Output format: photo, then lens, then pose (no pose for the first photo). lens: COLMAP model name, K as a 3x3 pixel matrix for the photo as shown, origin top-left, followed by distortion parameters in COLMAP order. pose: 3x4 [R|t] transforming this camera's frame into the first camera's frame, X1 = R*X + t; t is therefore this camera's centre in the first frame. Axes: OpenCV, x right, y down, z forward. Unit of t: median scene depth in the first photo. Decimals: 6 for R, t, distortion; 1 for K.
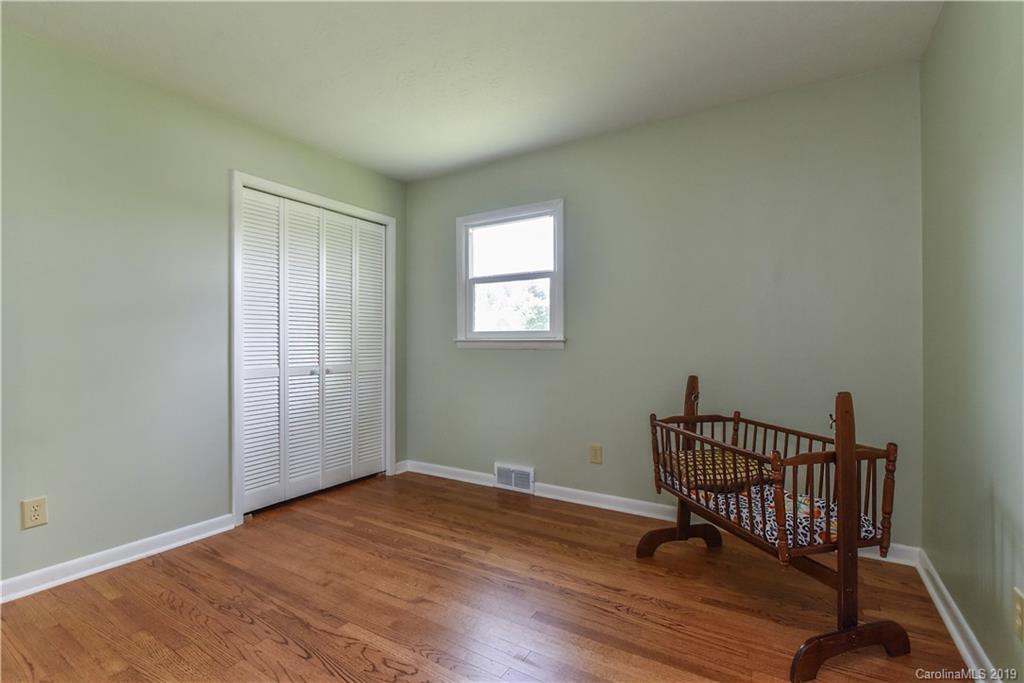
lens RADIAL K [[473.0, 0, 512.6], [0, 473.0, 342.4], [0, 0, 1]] dist [-0.020160, 0.001040]
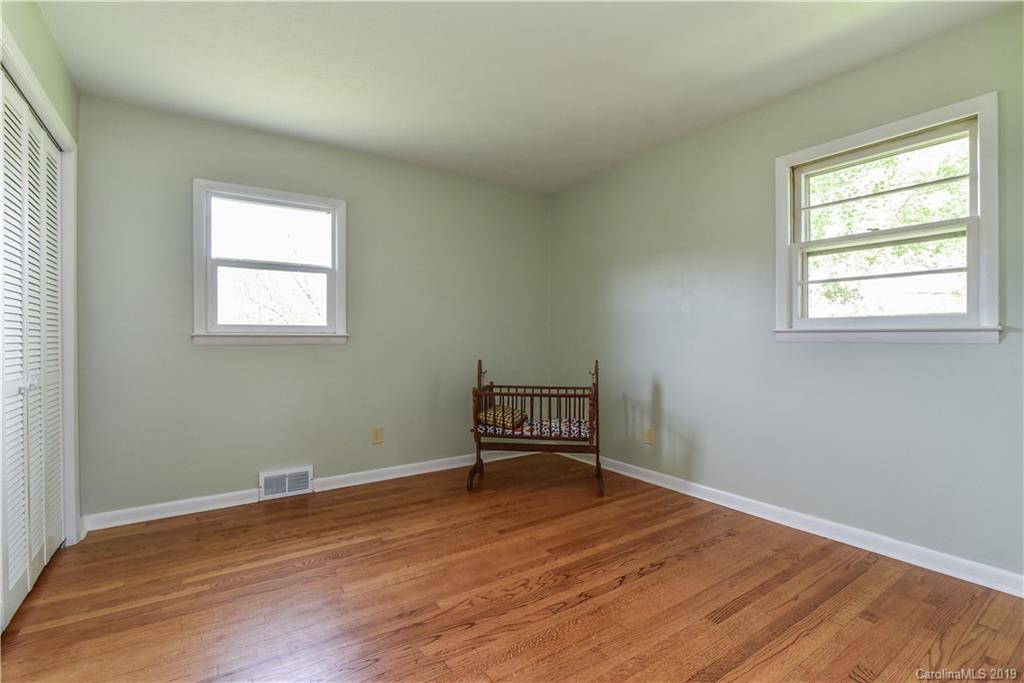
lens RADIAL K [[473.0, 0, 504.8], [0, 473.0, 343.7], [0, 0, 1]] dist [-0.020160, 0.001040]
pose [[0.404264, -0.010266, 0.914585, -0.706038], [0.002694, 0.999946, 0.010034, 0.004068], [-0.914638, -0.001592, 0.404270, 0.245274]]
